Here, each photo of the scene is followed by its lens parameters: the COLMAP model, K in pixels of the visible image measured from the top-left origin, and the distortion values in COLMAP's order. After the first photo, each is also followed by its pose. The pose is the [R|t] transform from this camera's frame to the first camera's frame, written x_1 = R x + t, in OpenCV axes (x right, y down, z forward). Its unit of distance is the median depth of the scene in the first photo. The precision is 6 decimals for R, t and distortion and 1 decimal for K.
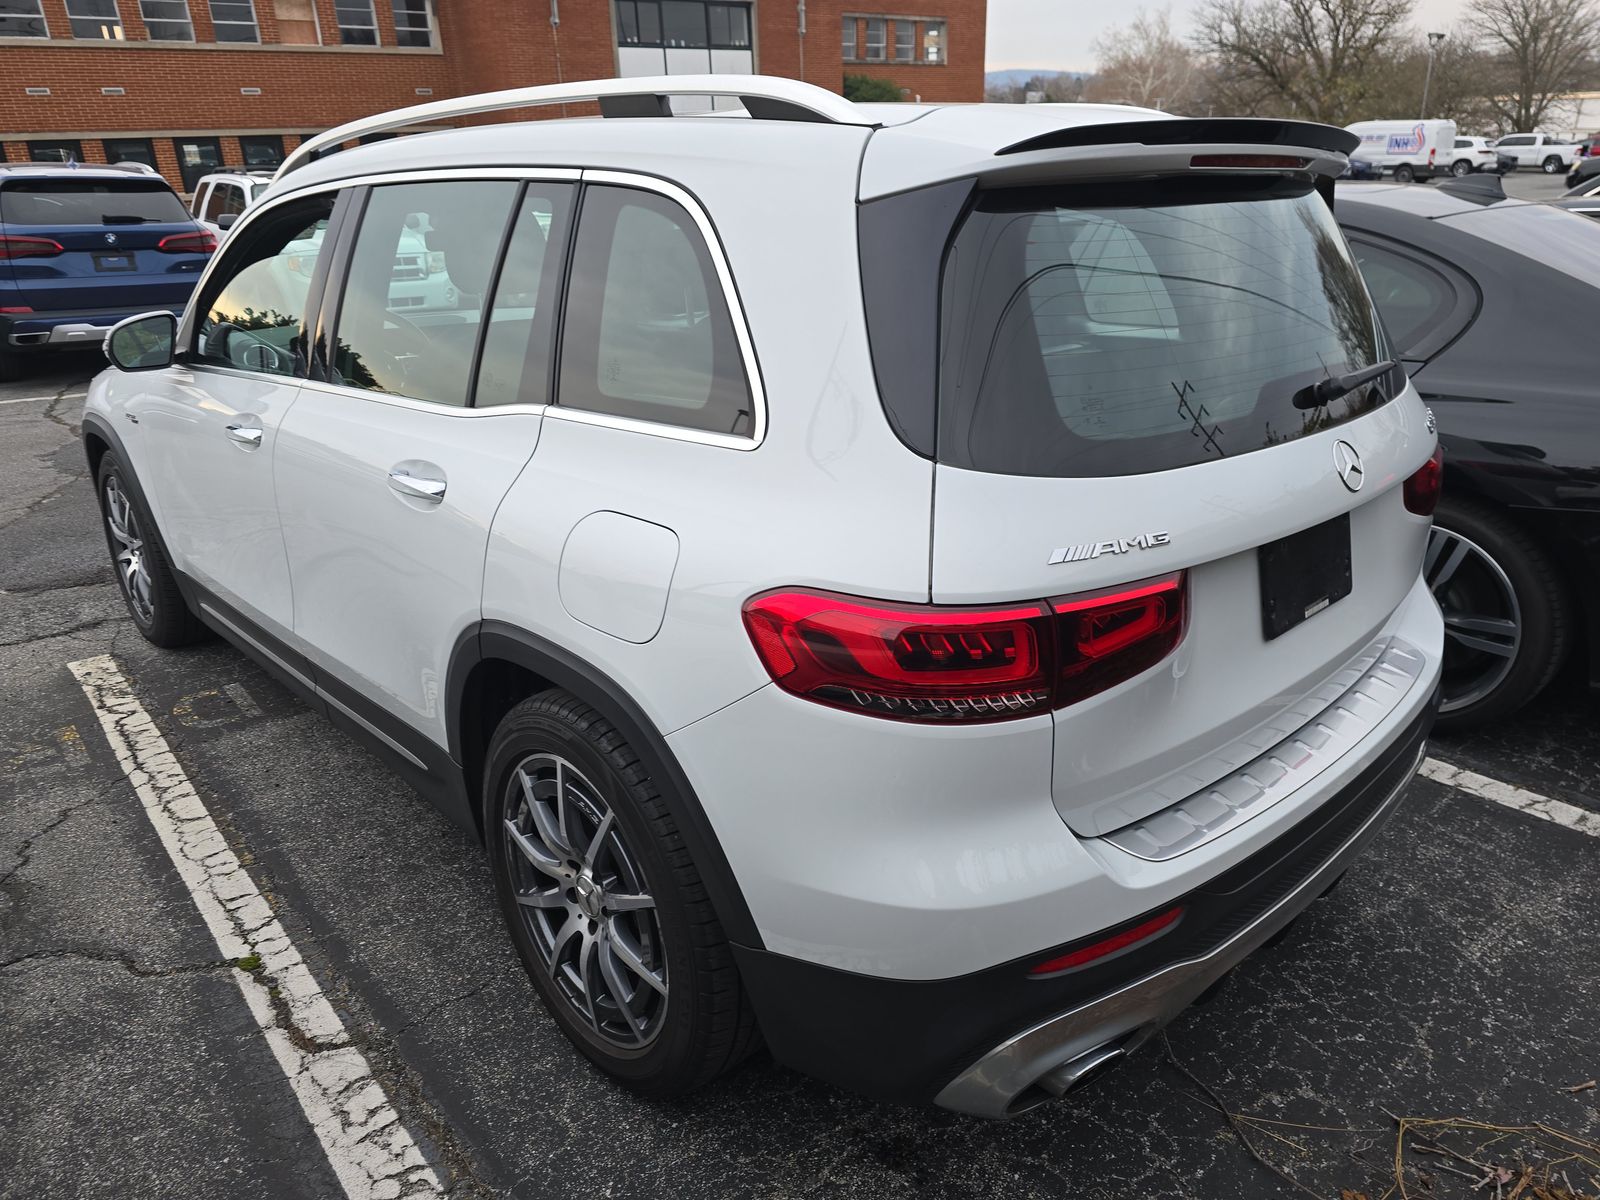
lens RADIAL K [[1079.1, 0, 800.0], [0, 1079.1, 600.0], [0, 0, 1]] dist [0.030484, -0.037139]
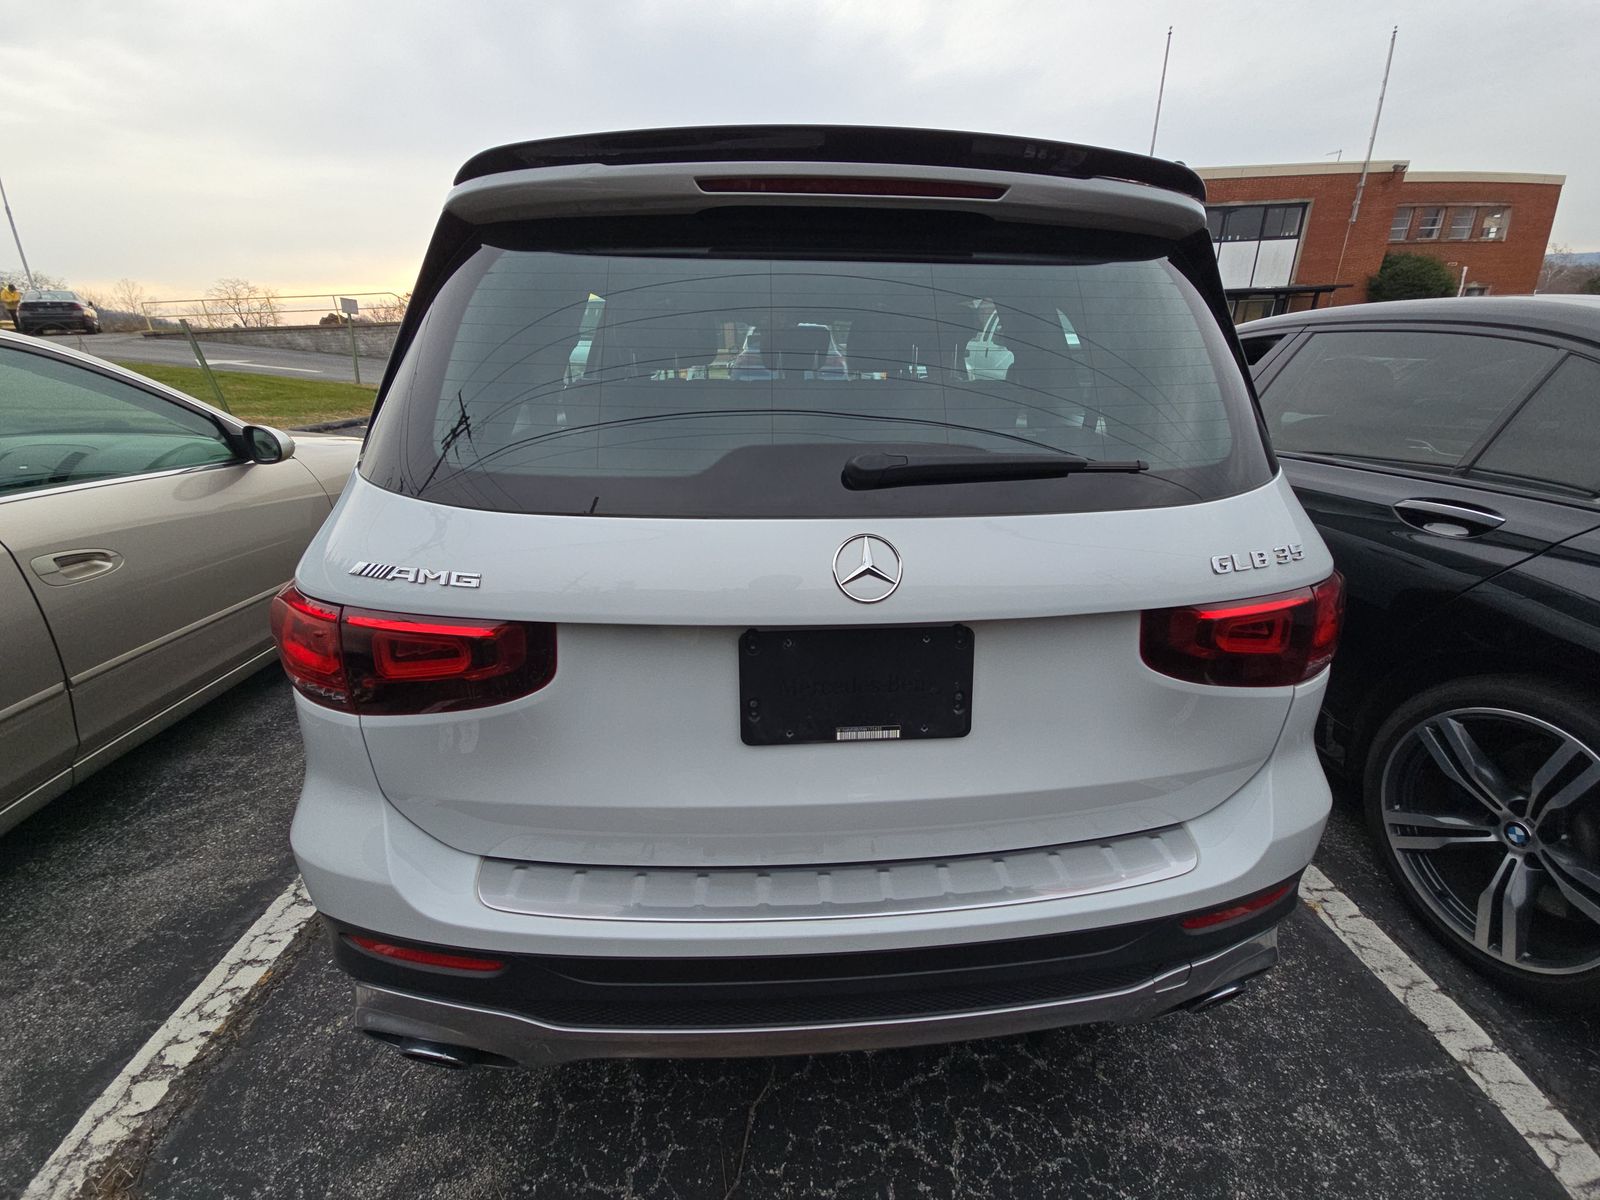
lens RADIAL K [[638.9, 0, 800.0], [0, 638.9, 600.0], [0, 0, 1]] dist [0.014217, -0.016879]
pose [[0.767358, 0.229301, -0.598818, 0.439248], [-0.223485, 0.970958, 0.085415, -0.076013], [0.601013, 0.068283, 0.796317, 0.358213]]
